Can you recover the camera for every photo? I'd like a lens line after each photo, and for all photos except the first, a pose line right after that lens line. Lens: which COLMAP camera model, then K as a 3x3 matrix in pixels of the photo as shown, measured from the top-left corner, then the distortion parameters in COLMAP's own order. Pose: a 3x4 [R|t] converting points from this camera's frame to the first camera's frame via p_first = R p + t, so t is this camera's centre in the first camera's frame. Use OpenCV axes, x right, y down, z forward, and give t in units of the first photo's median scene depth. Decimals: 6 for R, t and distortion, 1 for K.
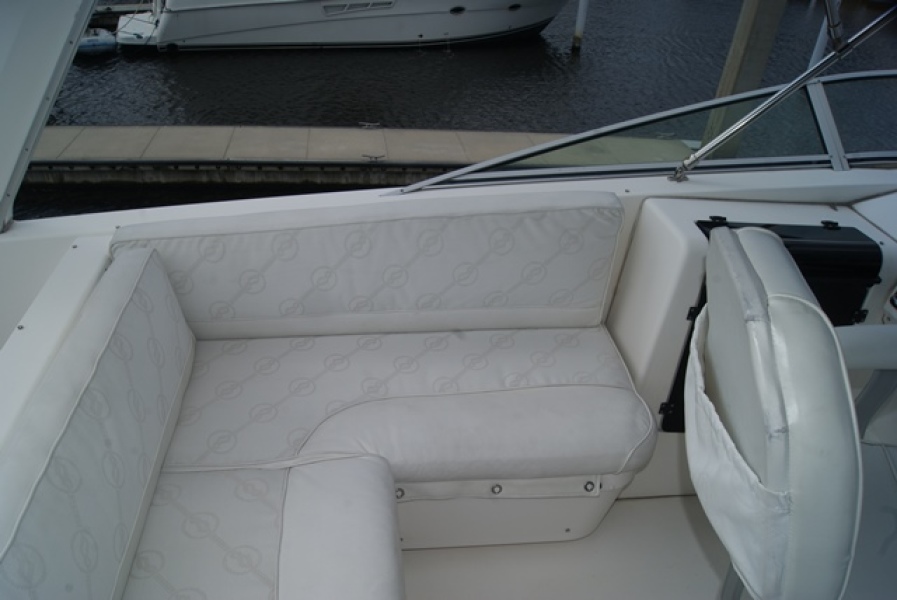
lens RADIAL K [[696.7, 0, 439.8], [0, 696.7, 328.8], [0, 0, 1]] dist [-0.096508, -0.004788]
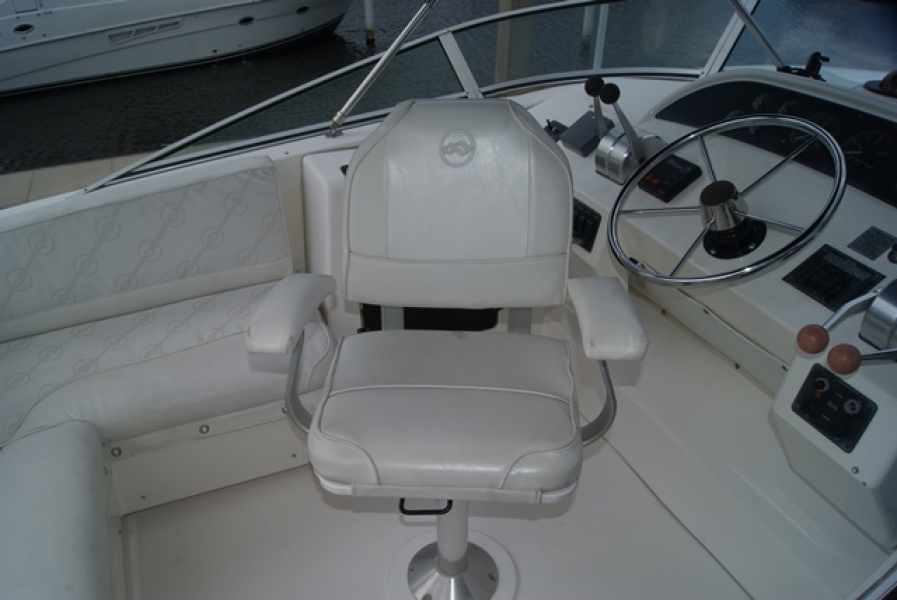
lens RADIAL K [[696.7, 0, 443.2], [0, 696.7, 309.7], [0, 0, 1]] dist [-0.096508, -0.004788]
pose [[0.956084, -0.204878, 0.209592, 0.232578], [0.209445, 0.977820, 0.000414, 0.109761], [-0.205028, 0.043502, 0.977789, -0.160210]]
